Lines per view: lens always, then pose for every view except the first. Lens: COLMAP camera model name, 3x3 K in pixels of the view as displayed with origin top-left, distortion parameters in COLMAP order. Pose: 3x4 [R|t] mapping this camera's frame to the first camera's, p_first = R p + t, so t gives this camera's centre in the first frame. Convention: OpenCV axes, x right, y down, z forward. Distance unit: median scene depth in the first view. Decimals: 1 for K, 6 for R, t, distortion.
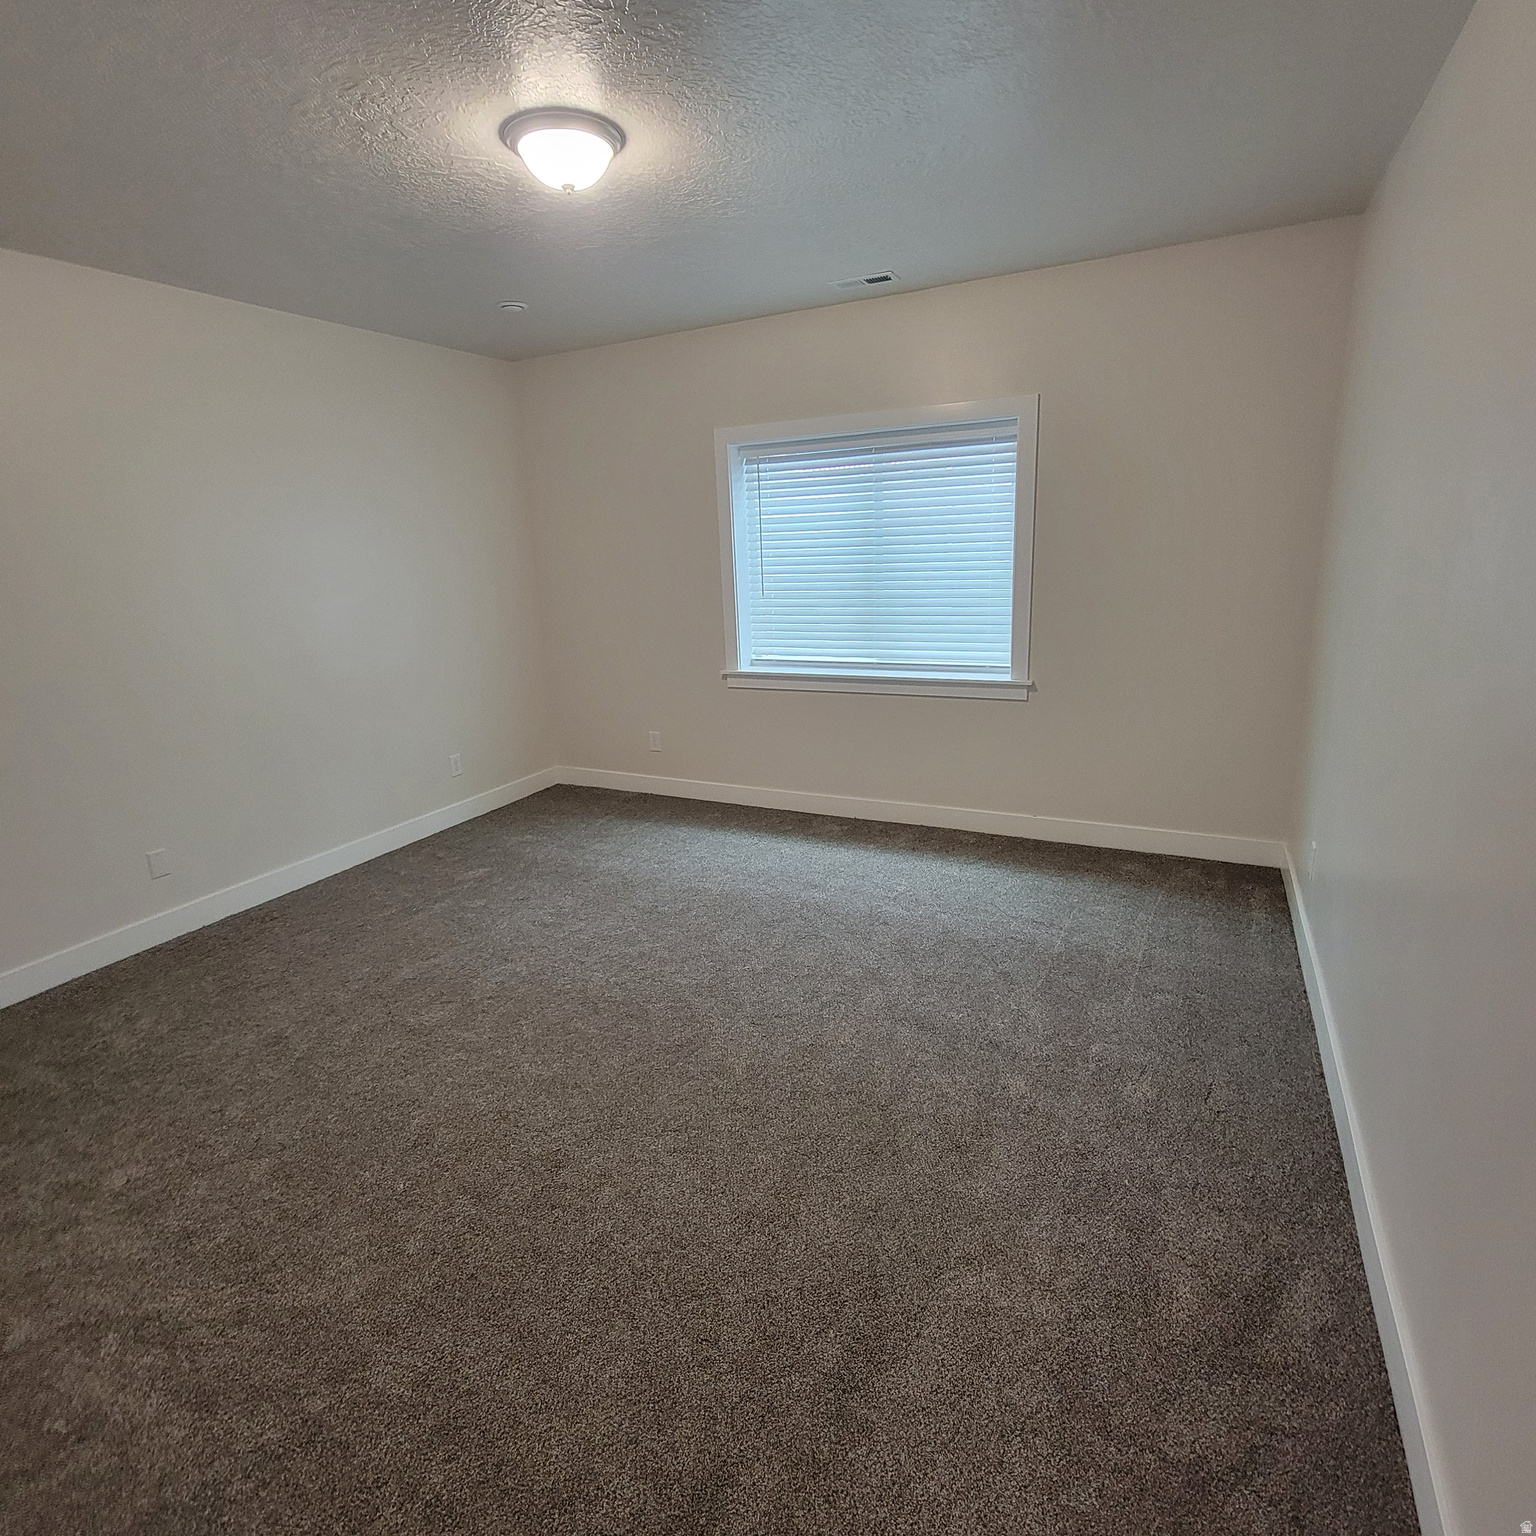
lens RADIAL K [[834.5, 0, 769.5], [0, 834.5, 762.7], [0, 0, 1]] dist [0.002847, -0.001992]
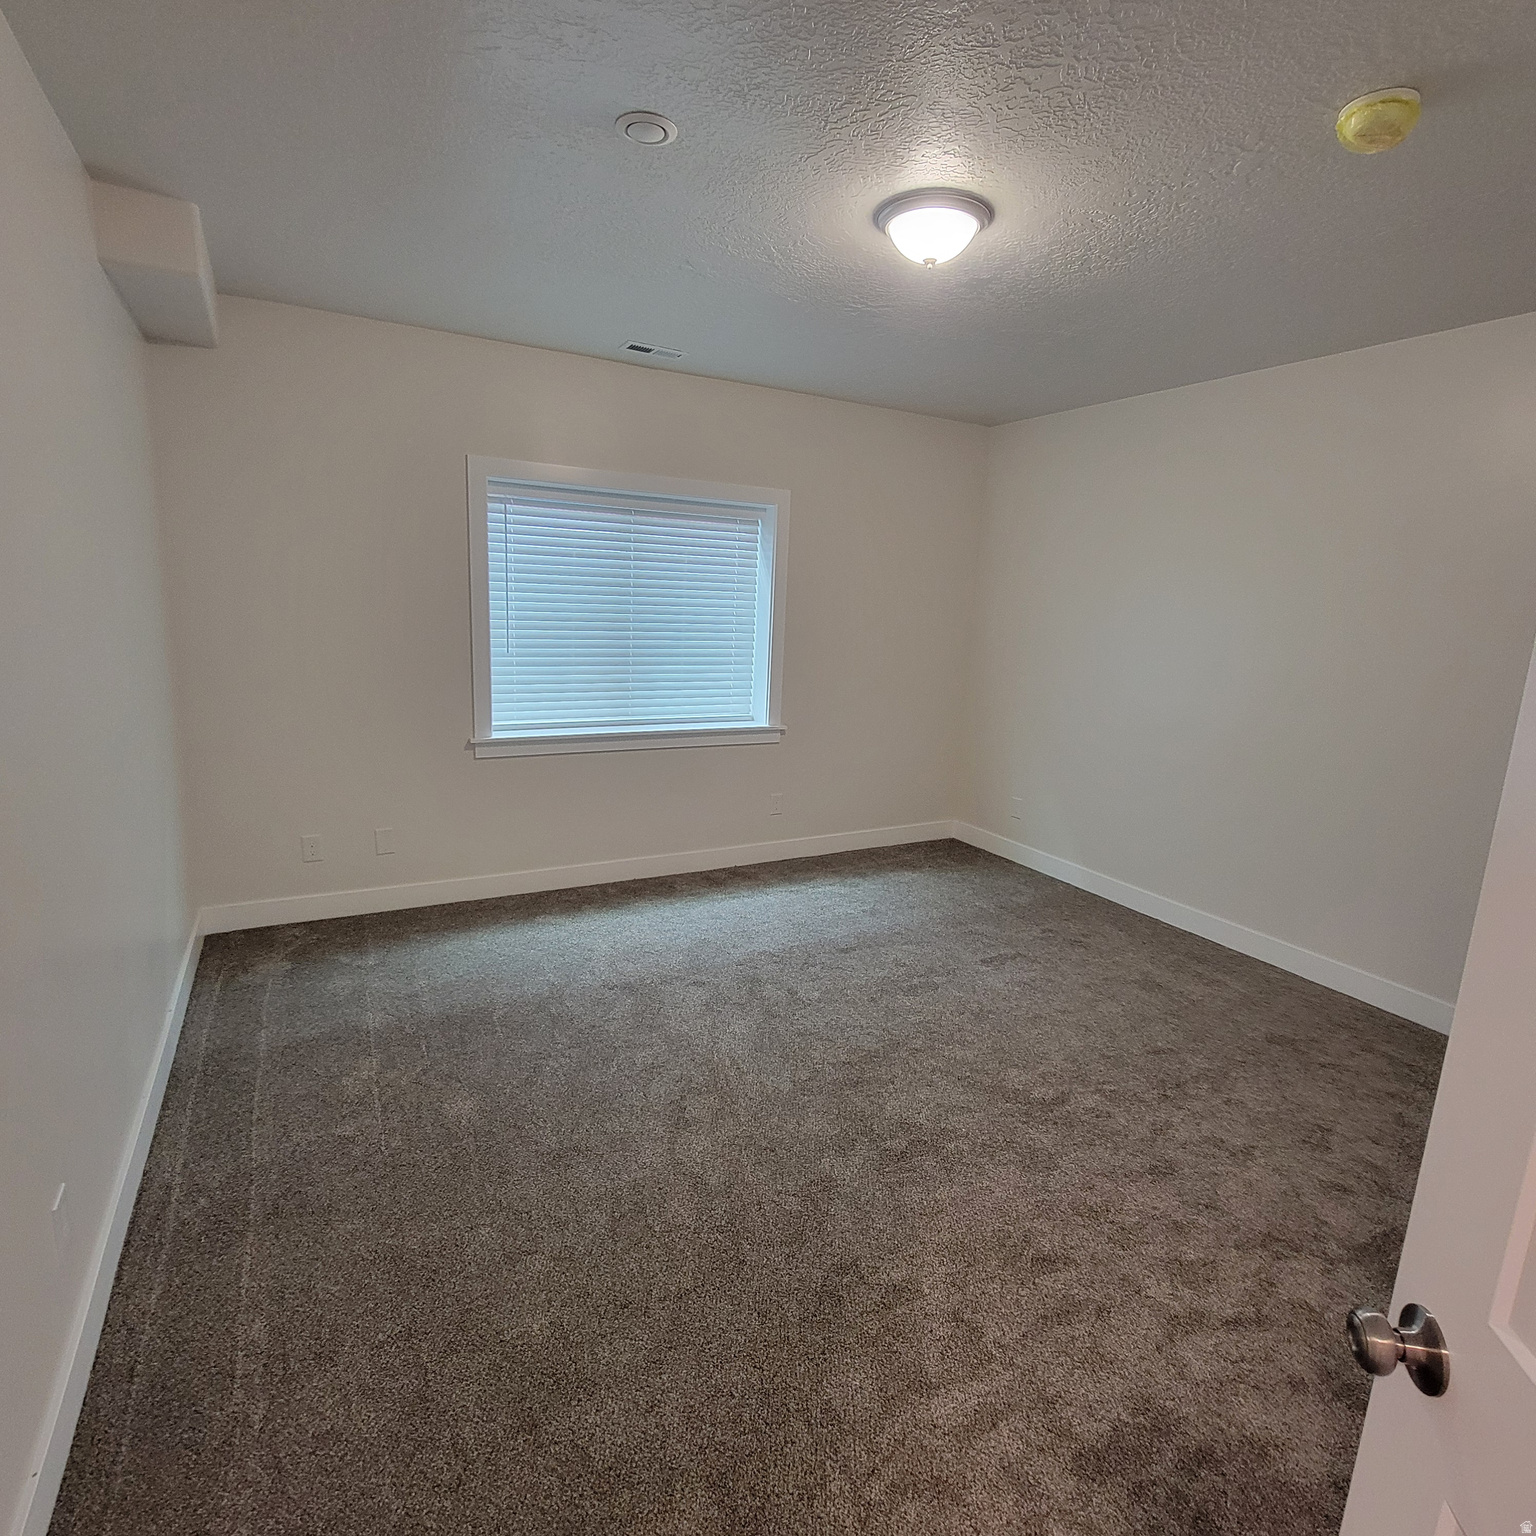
lens RADIAL K [[869.0, 0, 768.0], [0, 869.0, 768.0], [0, 0, 1]] dist [0.000588, -0.000504]
pose [[0.572979, -0.100374, 0.813401, -0.699483], [0.145566, 0.989156, 0.019522, -0.064685], [-0.806540, 0.107218, 0.581376, 0.296505]]
